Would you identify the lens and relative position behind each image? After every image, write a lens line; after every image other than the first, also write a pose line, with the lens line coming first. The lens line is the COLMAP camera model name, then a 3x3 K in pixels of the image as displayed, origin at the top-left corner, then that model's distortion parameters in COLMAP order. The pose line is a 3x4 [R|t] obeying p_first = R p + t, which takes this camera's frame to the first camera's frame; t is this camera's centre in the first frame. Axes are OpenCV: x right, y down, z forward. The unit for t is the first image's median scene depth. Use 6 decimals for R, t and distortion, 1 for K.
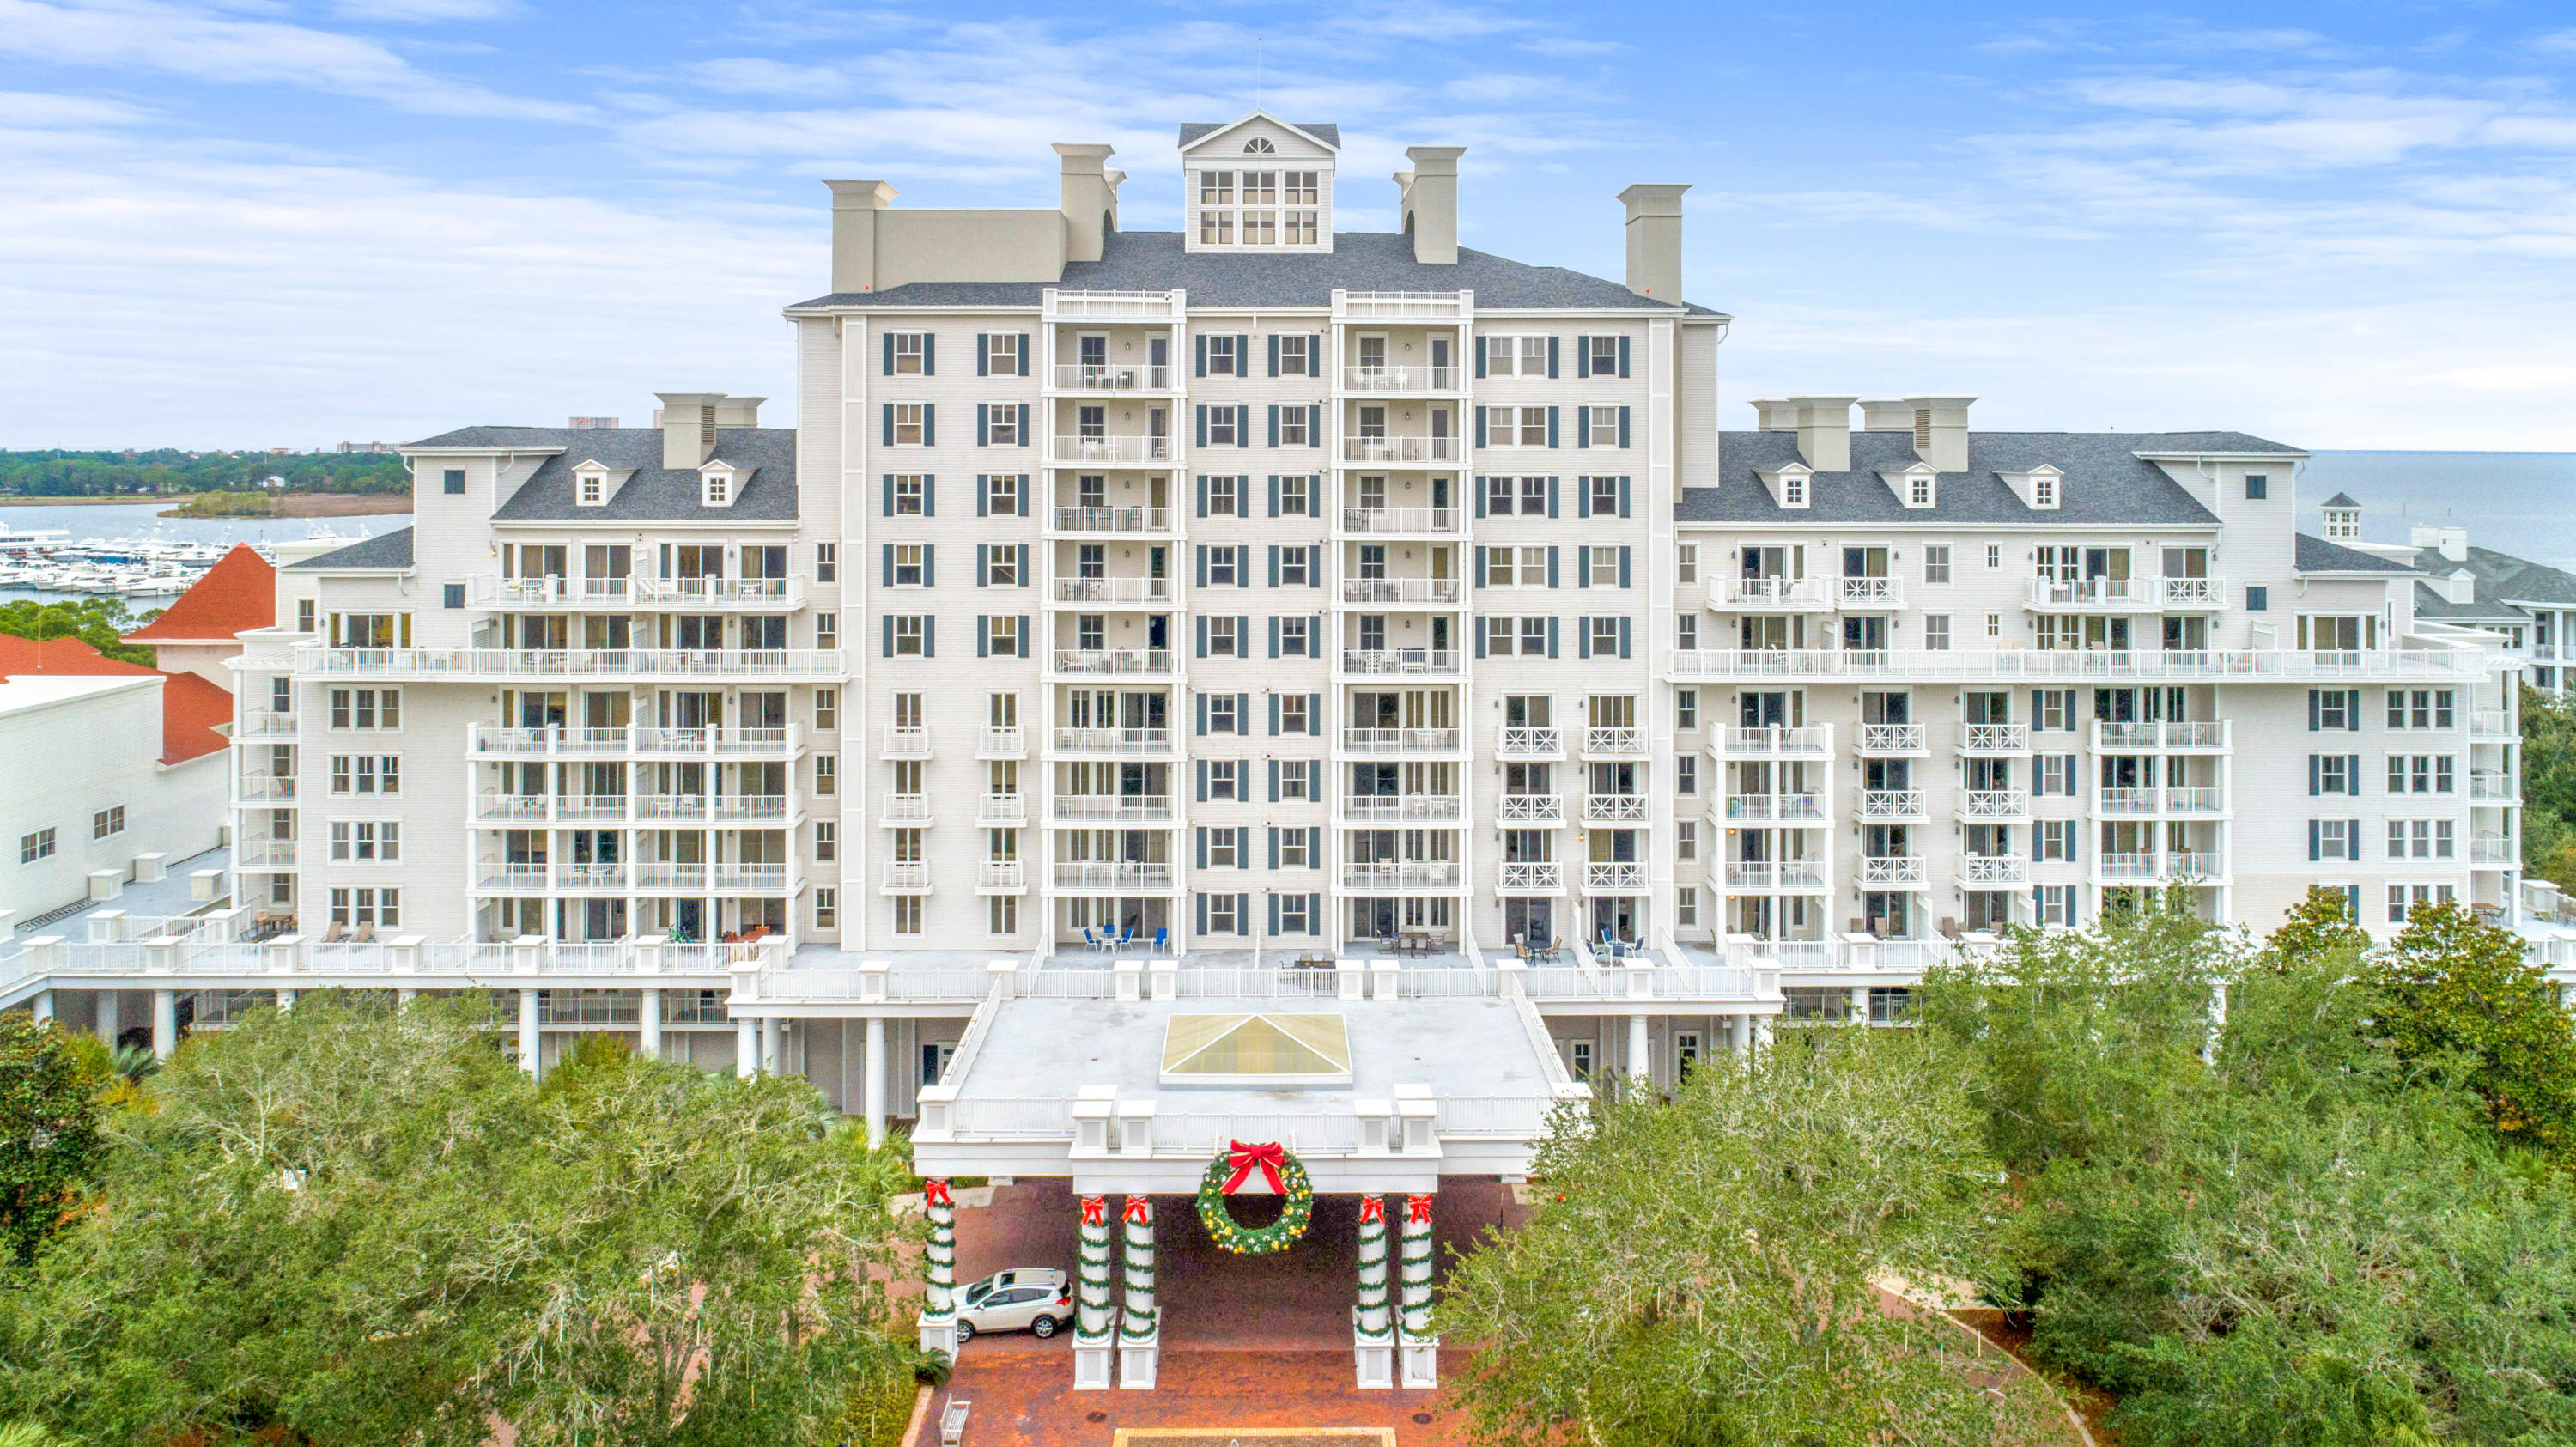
lens RADIAL K [[1875.4, 0, 1315.6], [0, 1875.4, 532.7], [0, 0, 1]] dist [0.005012, -0.009425]
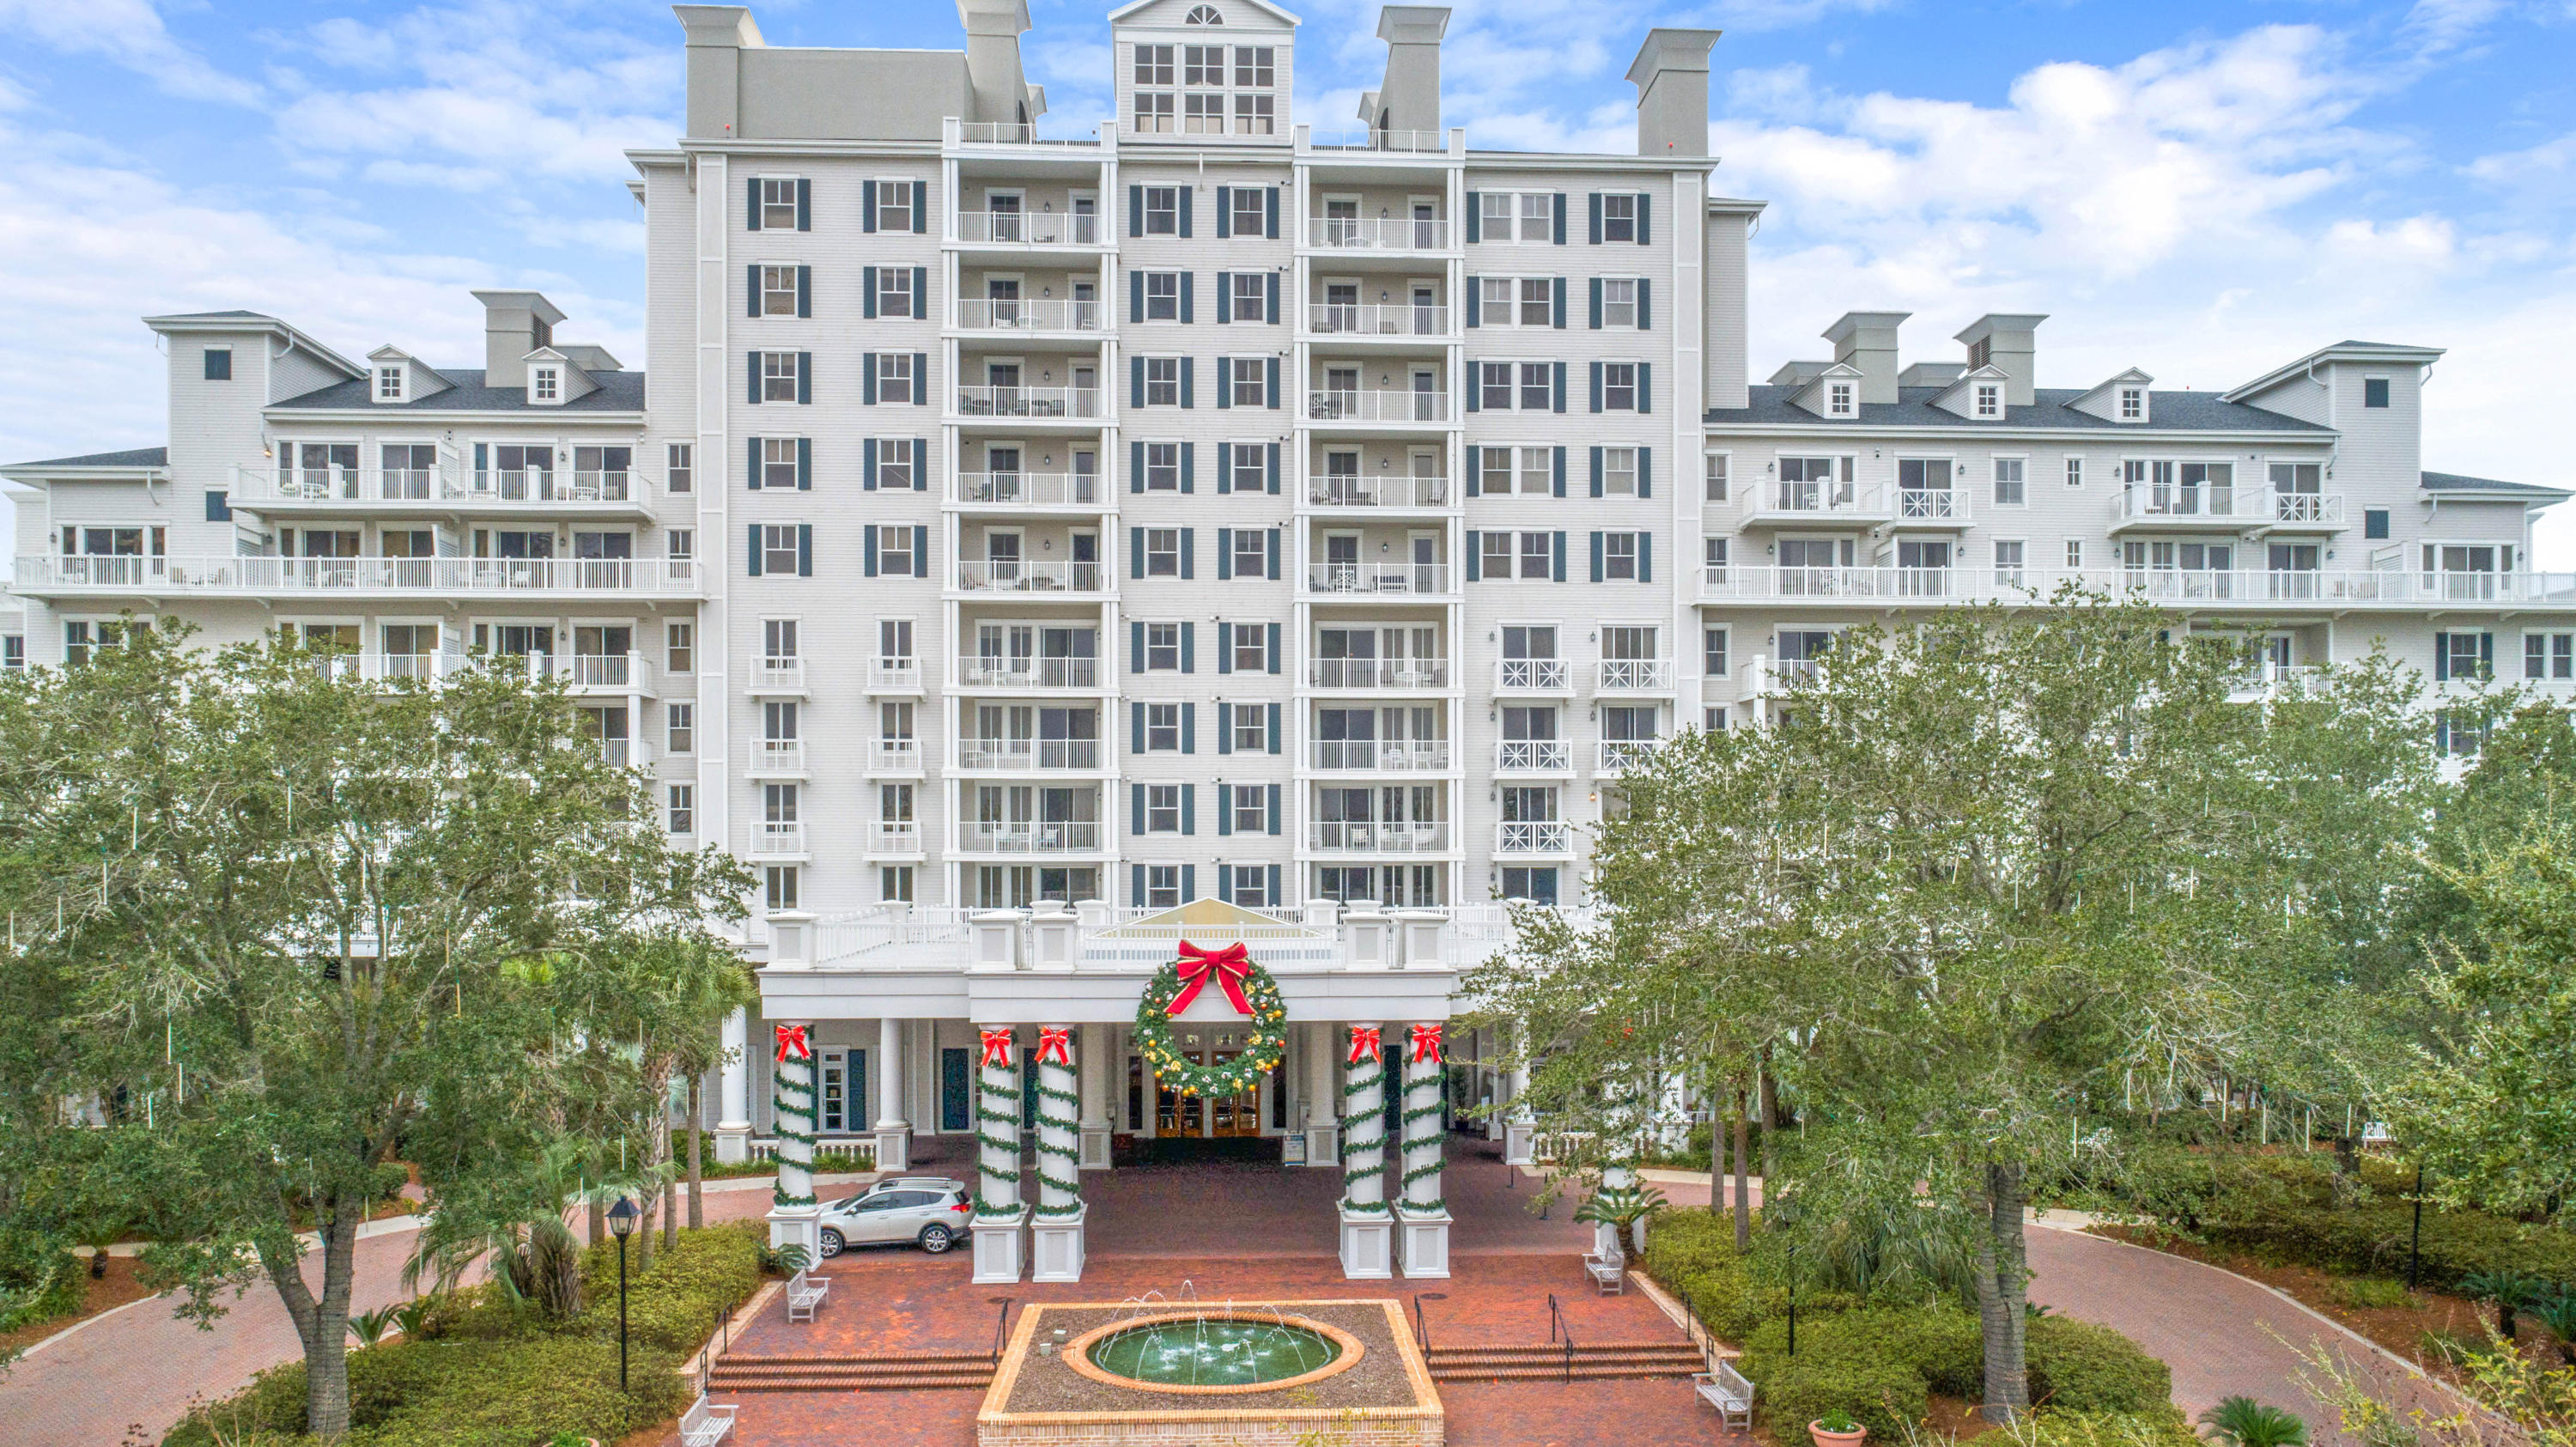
lens RADIAL K [[1875.4, 0, 1322.8], [0, 1875.4, 942.5], [0, 0, 1]] dist [0.005012, -0.009425]
pose [[0.999255, -0.003260, 0.038443, -0.011426], [0.003494, 0.999976, -0.006002, 0.232945], [-0.038423, 0.006132, 0.999243, 0.170224]]
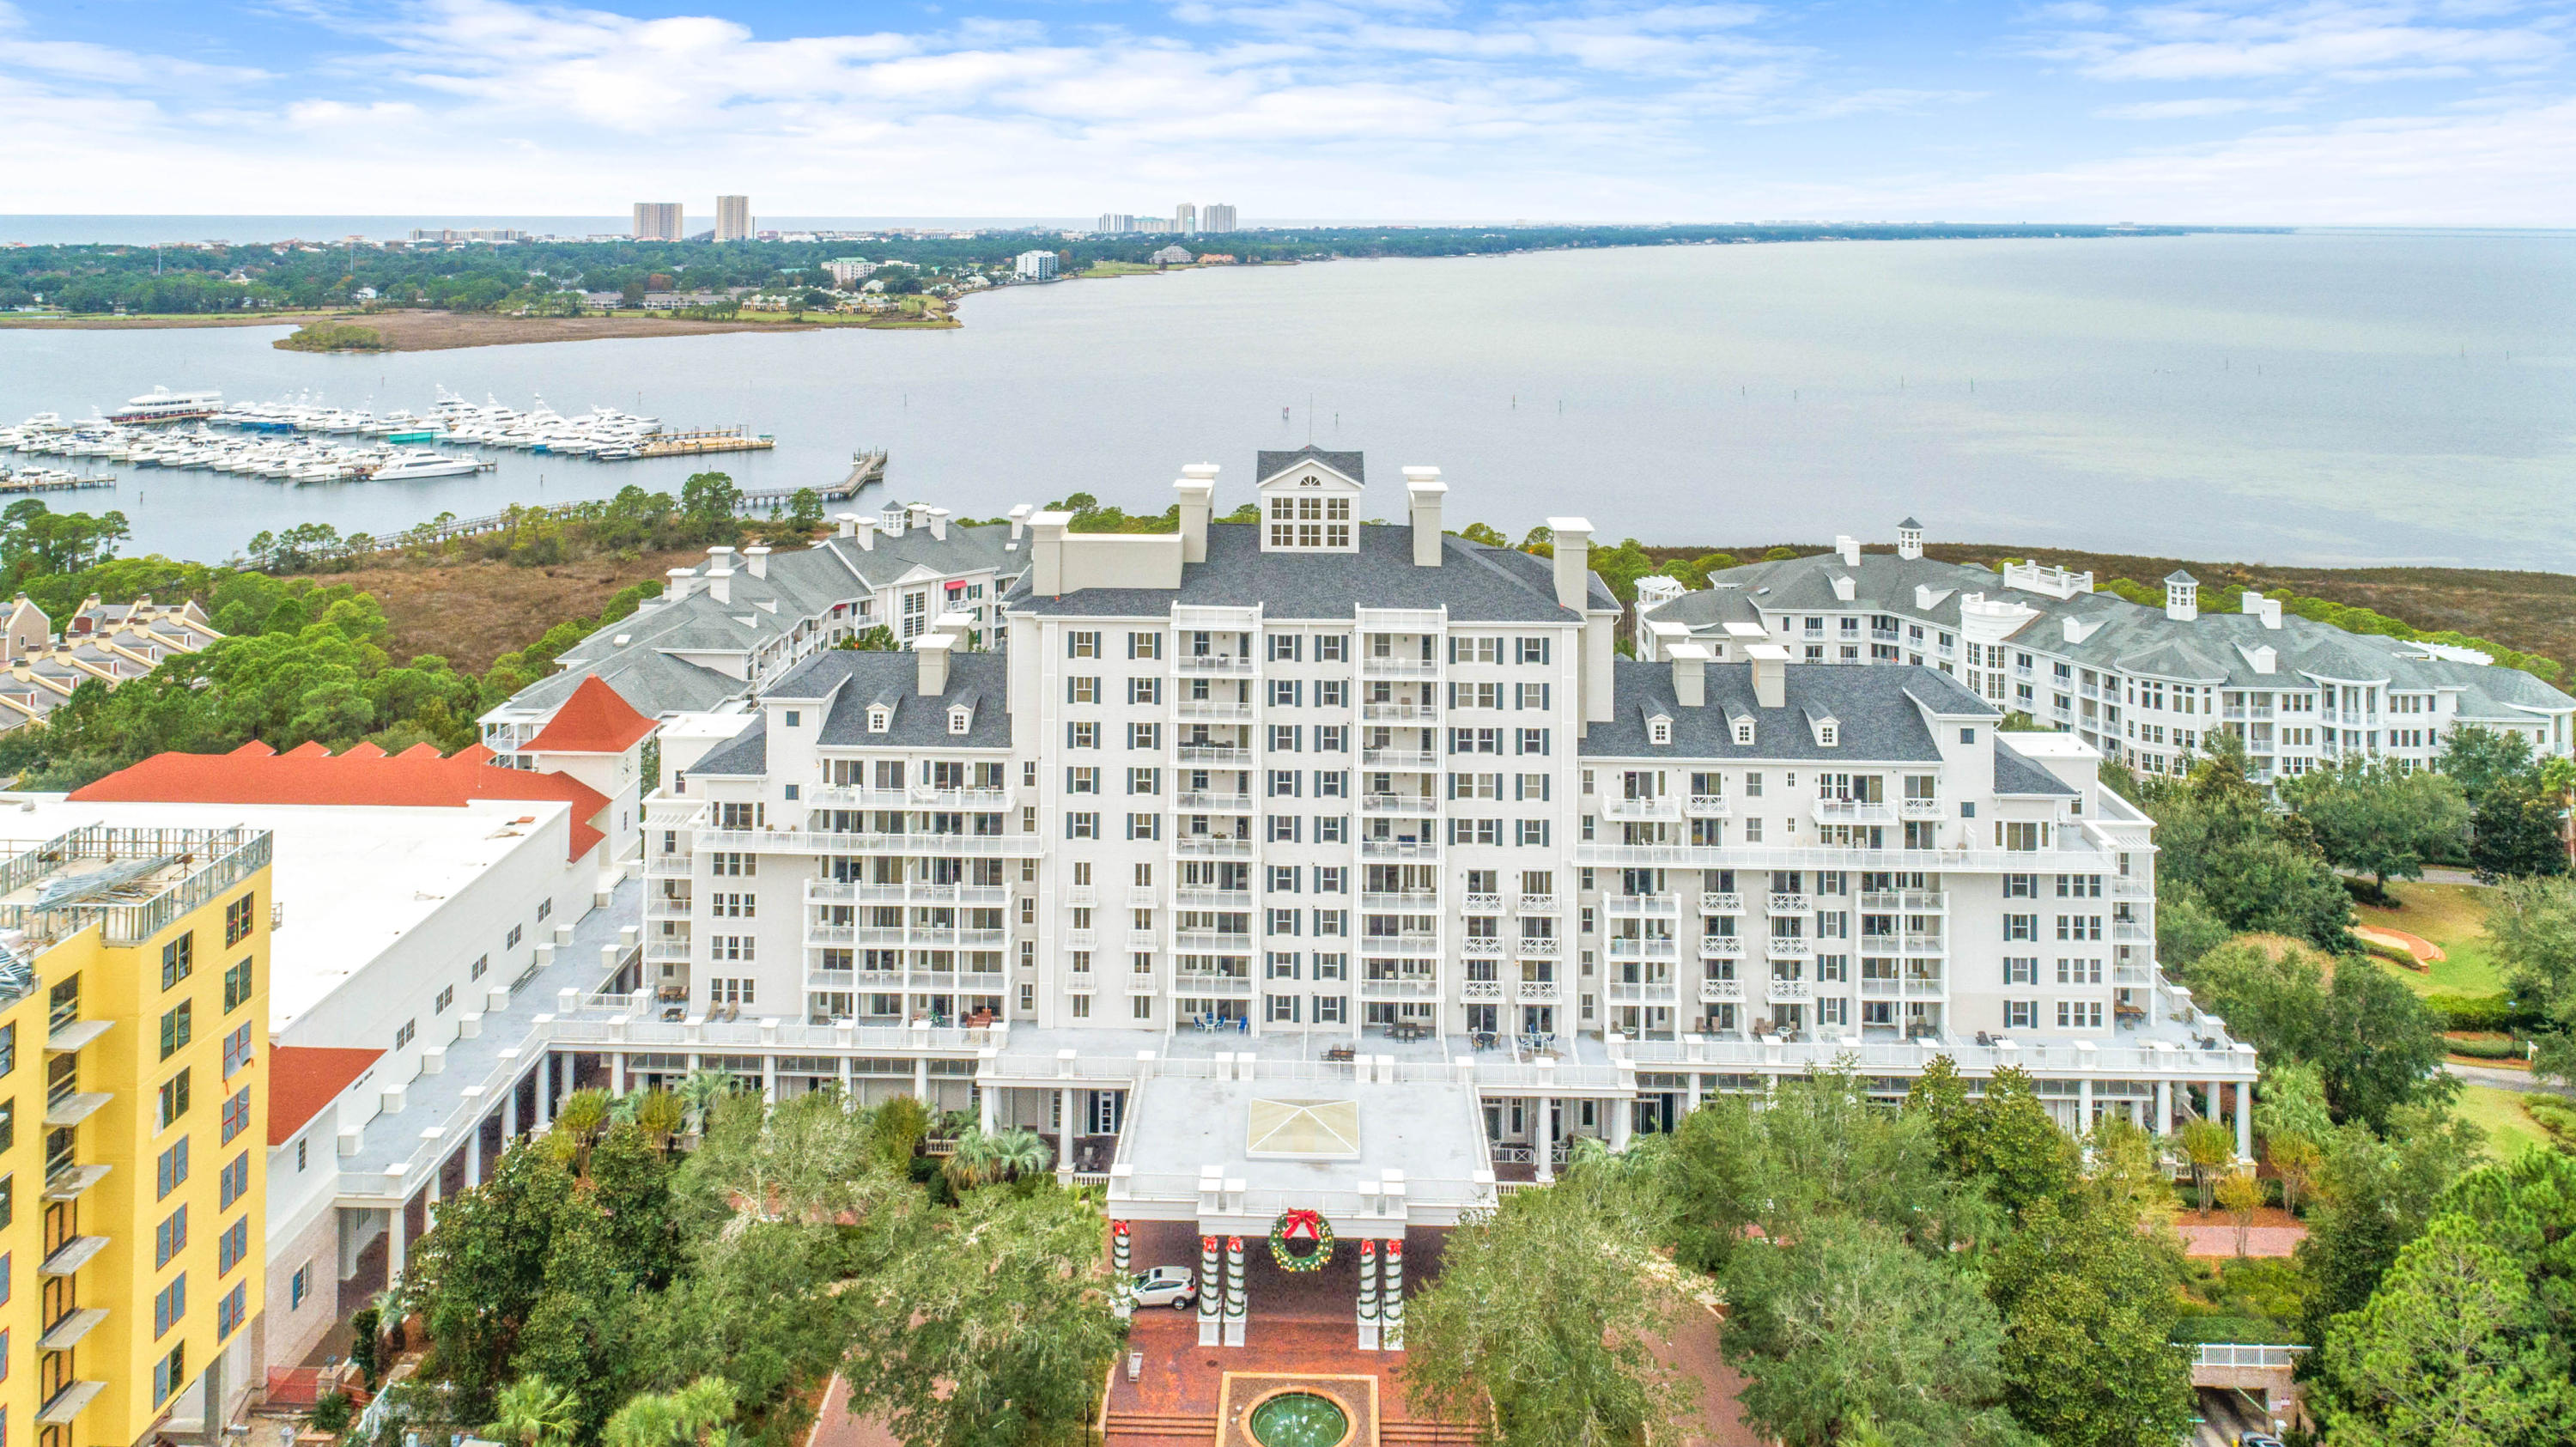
lens RADIAL K [[1875.4, 0, 1296.4], [0, 1875.4, 294.8], [0, 0, 1]] dist [0.005012, -0.009425]
pose [[0.999081, 0.005088, -0.042564, 0.023971], [-0.005955, 0.999777, -0.020272, -0.354255], [0.042451, 0.020507, 0.998888, -0.555075]]
